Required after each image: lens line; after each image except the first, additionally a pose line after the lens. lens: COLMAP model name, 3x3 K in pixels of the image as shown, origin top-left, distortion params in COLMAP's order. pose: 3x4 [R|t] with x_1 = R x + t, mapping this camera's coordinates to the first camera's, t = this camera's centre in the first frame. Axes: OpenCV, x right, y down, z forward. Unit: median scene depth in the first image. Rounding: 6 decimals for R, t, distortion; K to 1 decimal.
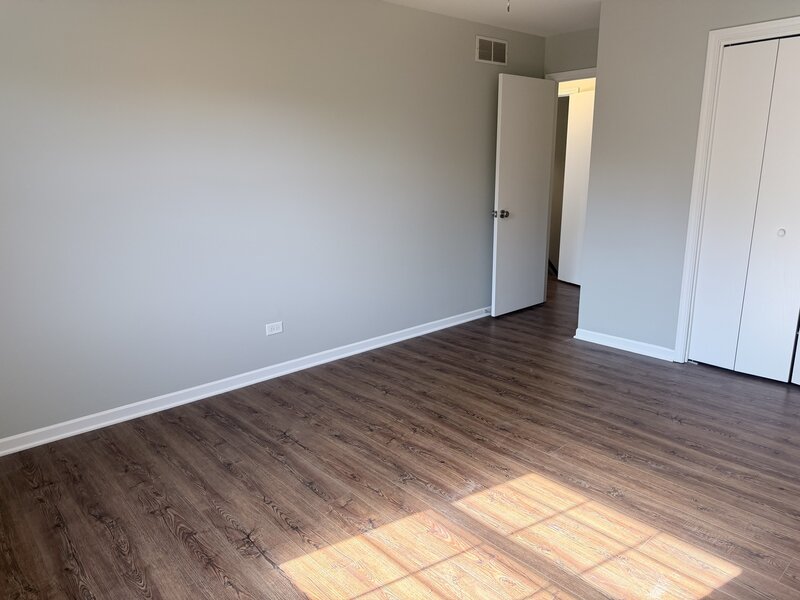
lens RADIAL K [[565.7, 0, 399.2], [0, 565.7, 301.0], [0, 0, 1]] dist [0.055261, -0.069947]
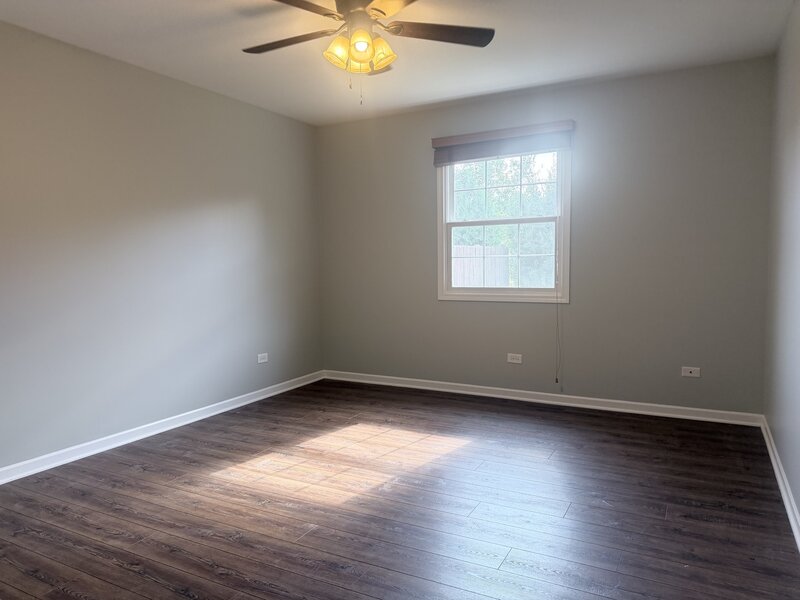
lens RADIAL K [[565.7, 0, 399.7], [0, 565.7, 298.7], [0, 0, 1]] dist [0.055261, -0.069947]
pose [[-0.941040, 0.051927, -0.334286, 0.461588], [-0.050582, 0.955444, 0.290807, -0.378386], [0.334492, 0.290570, -0.896485, 1.901656]]
